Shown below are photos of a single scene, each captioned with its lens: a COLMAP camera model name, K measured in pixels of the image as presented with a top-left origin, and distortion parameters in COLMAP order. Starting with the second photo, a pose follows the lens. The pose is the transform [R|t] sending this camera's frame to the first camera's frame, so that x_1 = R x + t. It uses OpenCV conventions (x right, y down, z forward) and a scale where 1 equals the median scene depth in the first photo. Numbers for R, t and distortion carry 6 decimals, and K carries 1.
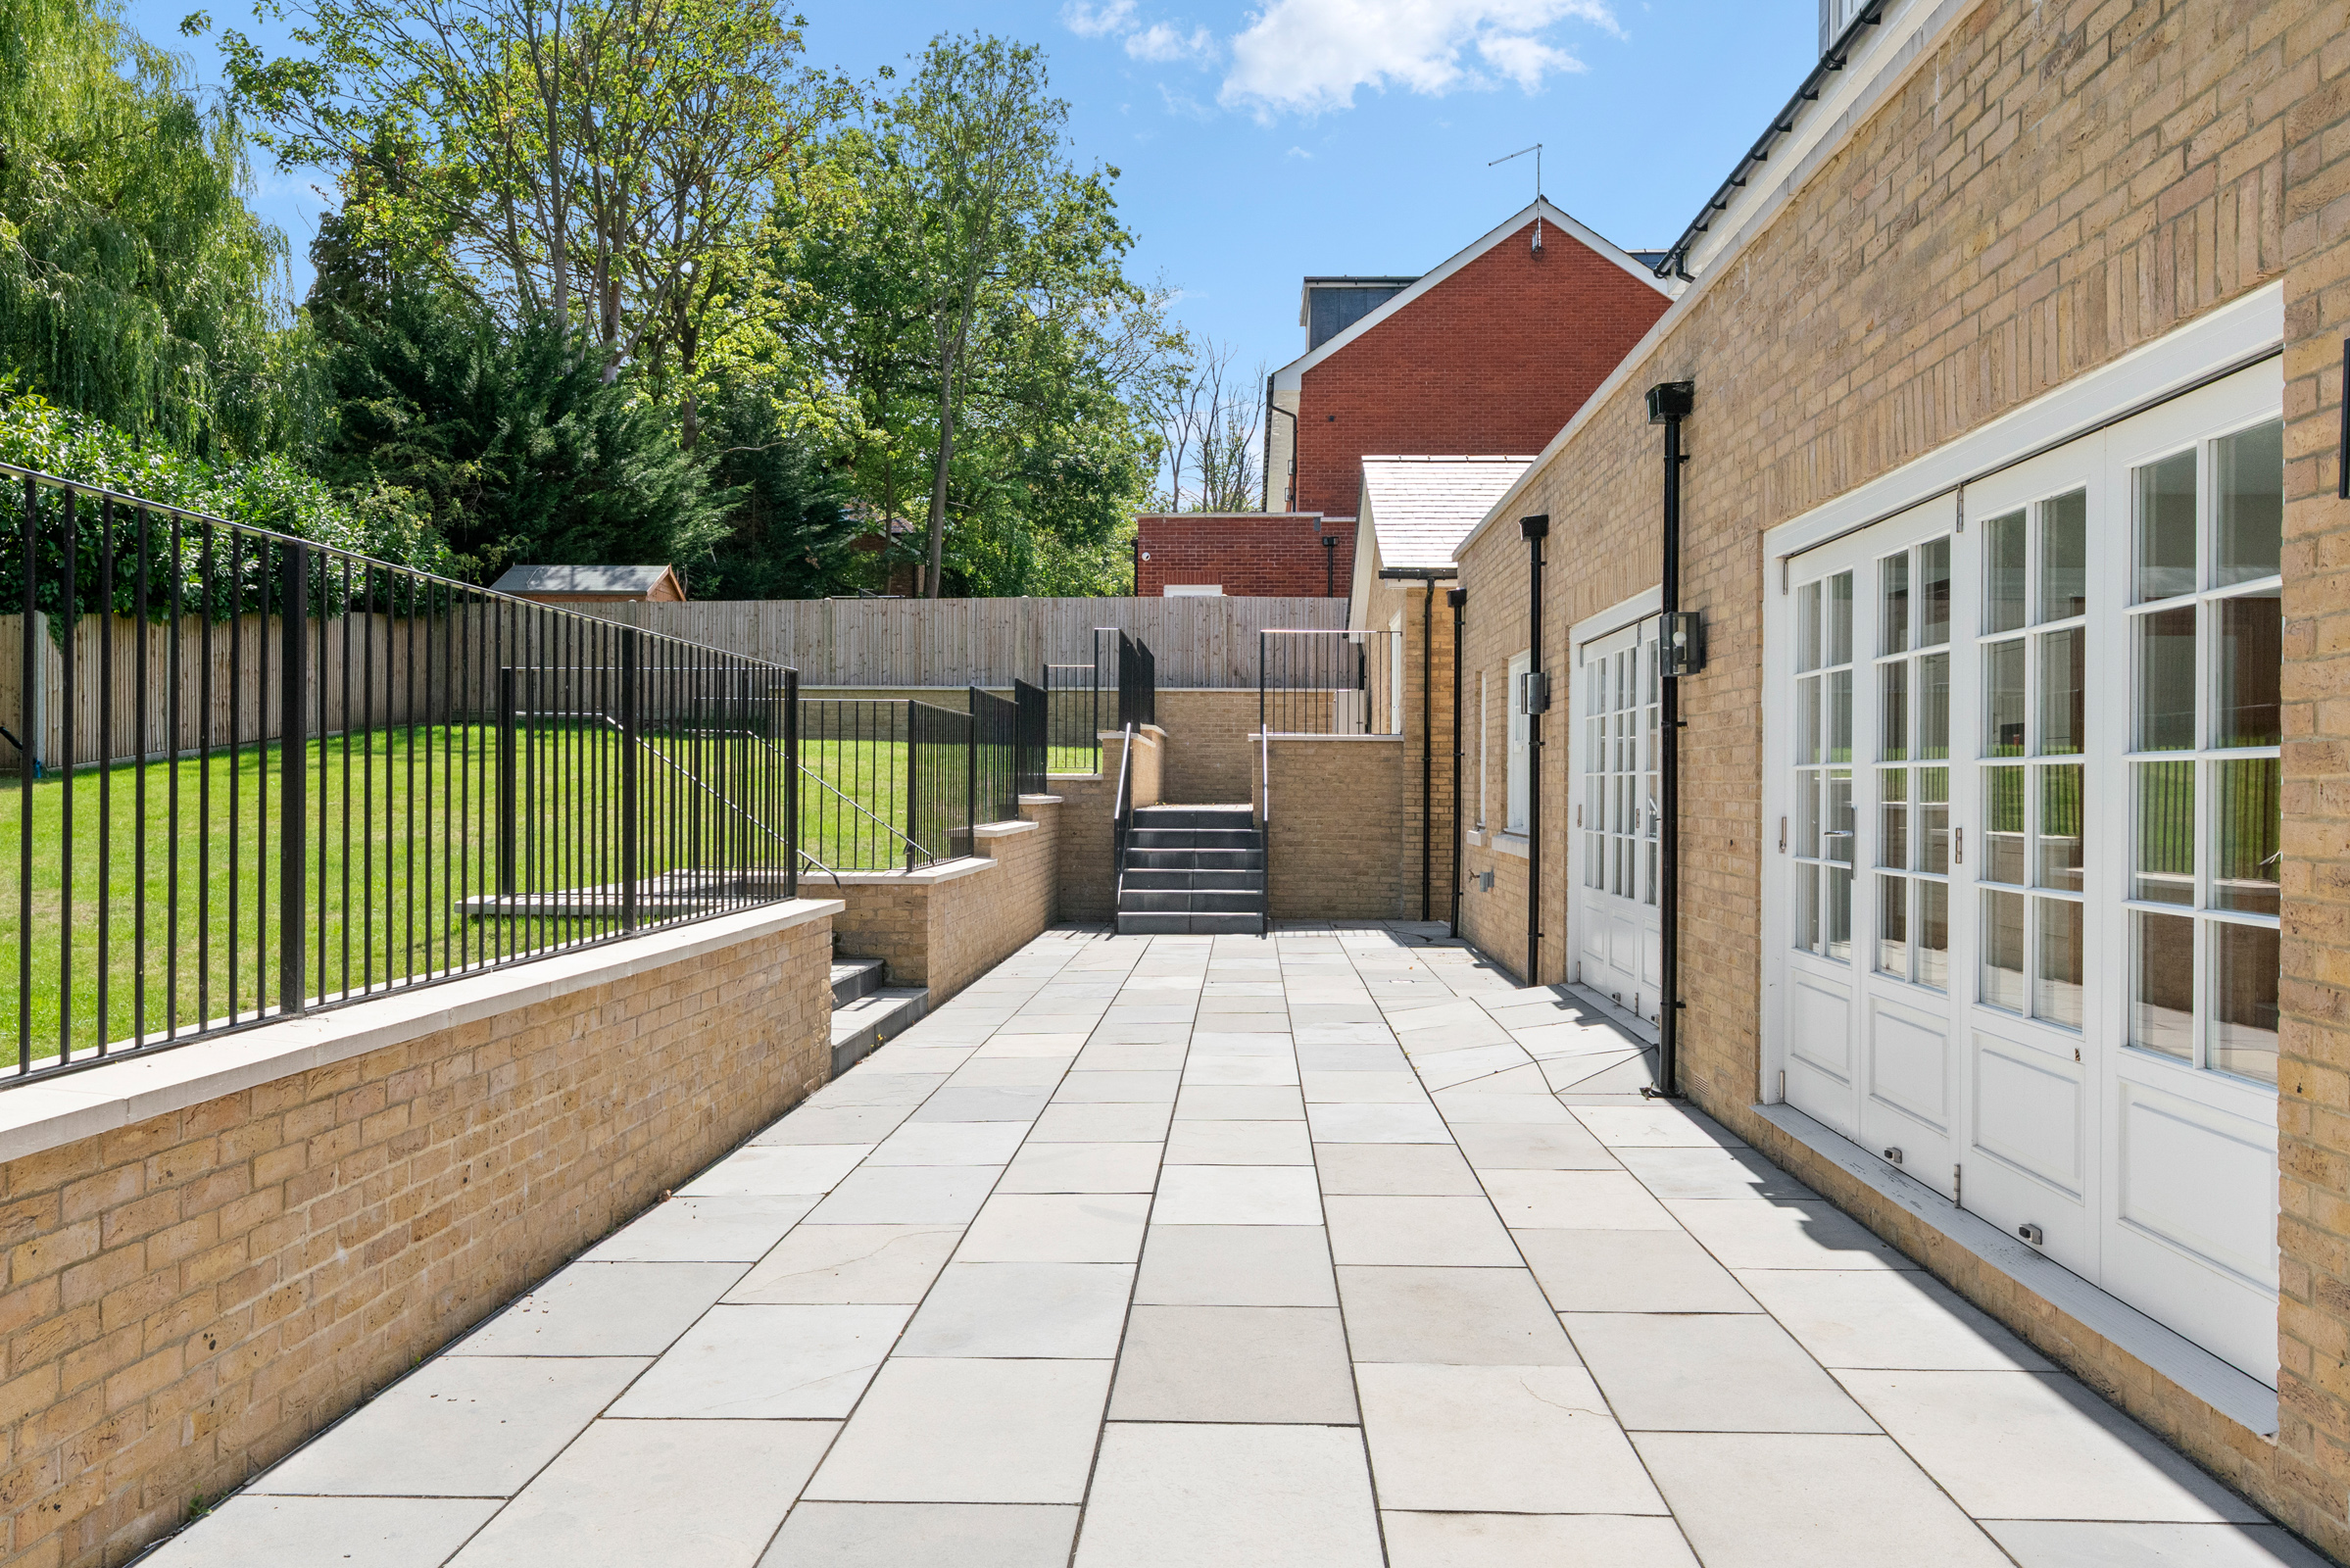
lens RADIAL K [[1668.3, 0, 1175.0], [0, 1668.3, 784.0], [0, 0, 1]] dist [-0.004277, -0.008348]
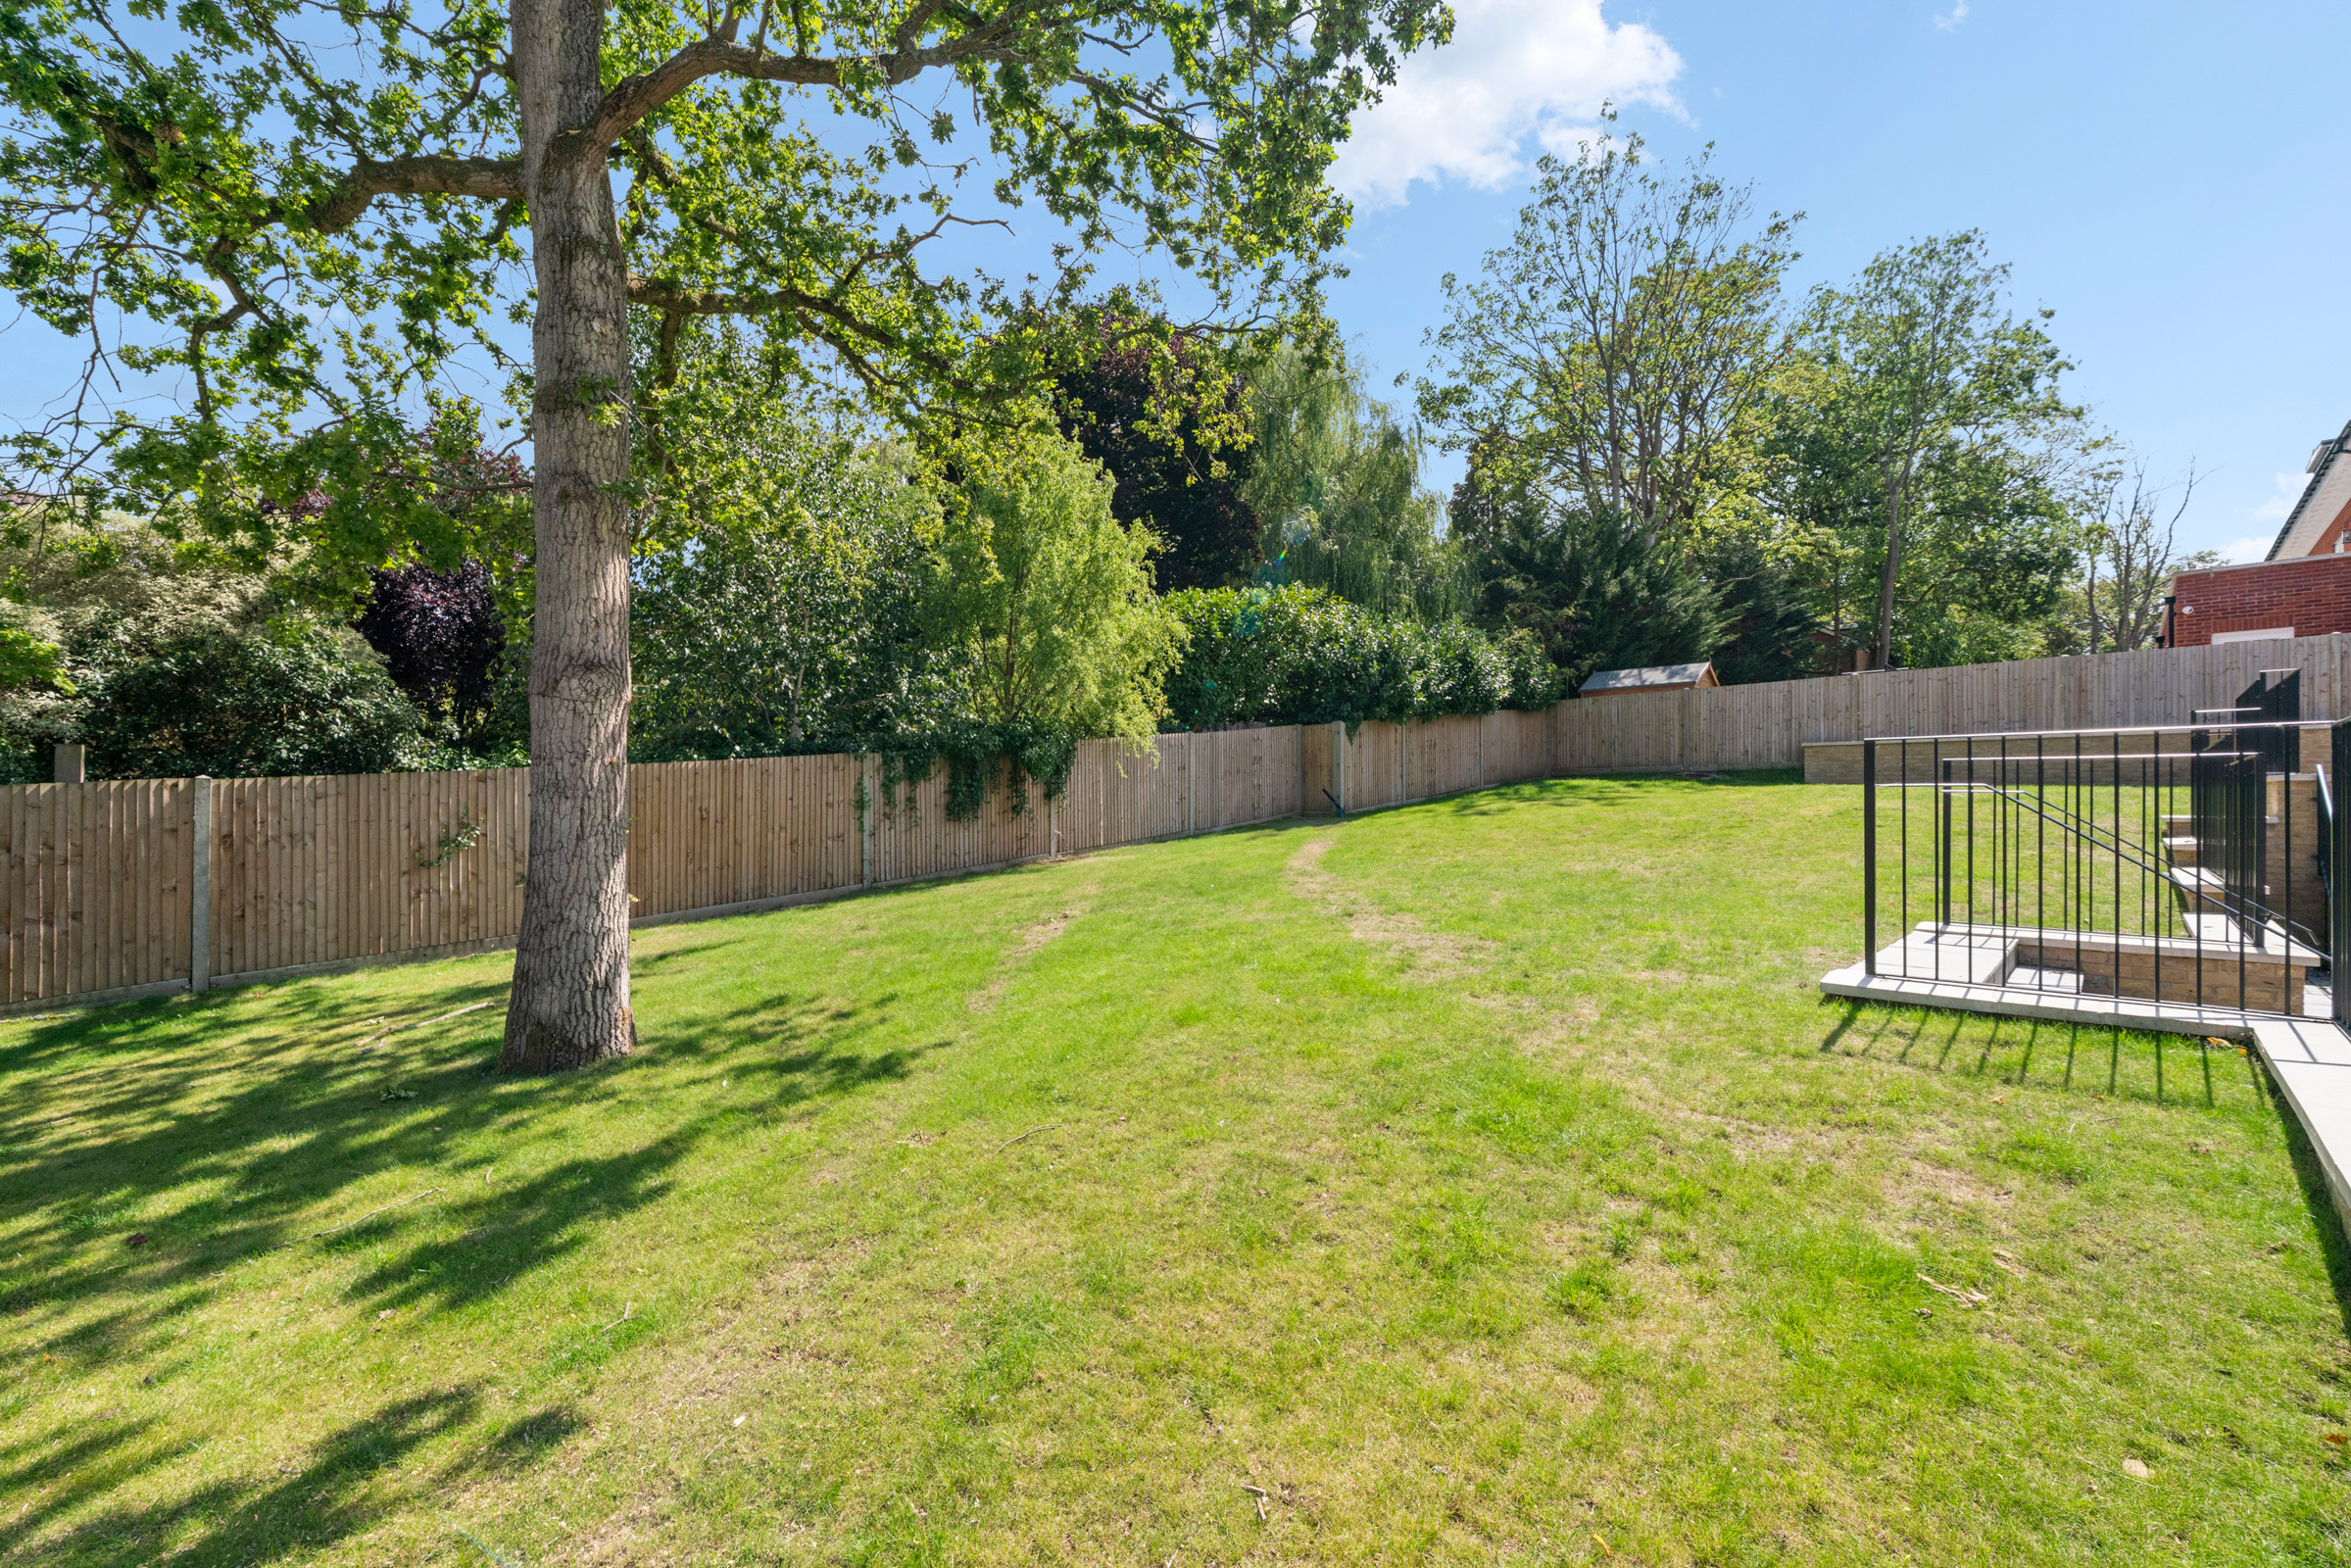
lens RADIAL K [[942.5, 0, 1175.5], [0, 942.5, 784.0], [0, 0, 1]] dist [0.000034, -0.000026]
pose [[0.745430, -0.018831, -0.666318, -0.109677], [0.003178, 0.999690, -0.024697, -0.009753], [0.666576, 0.016292, 0.745259, 0.106787]]
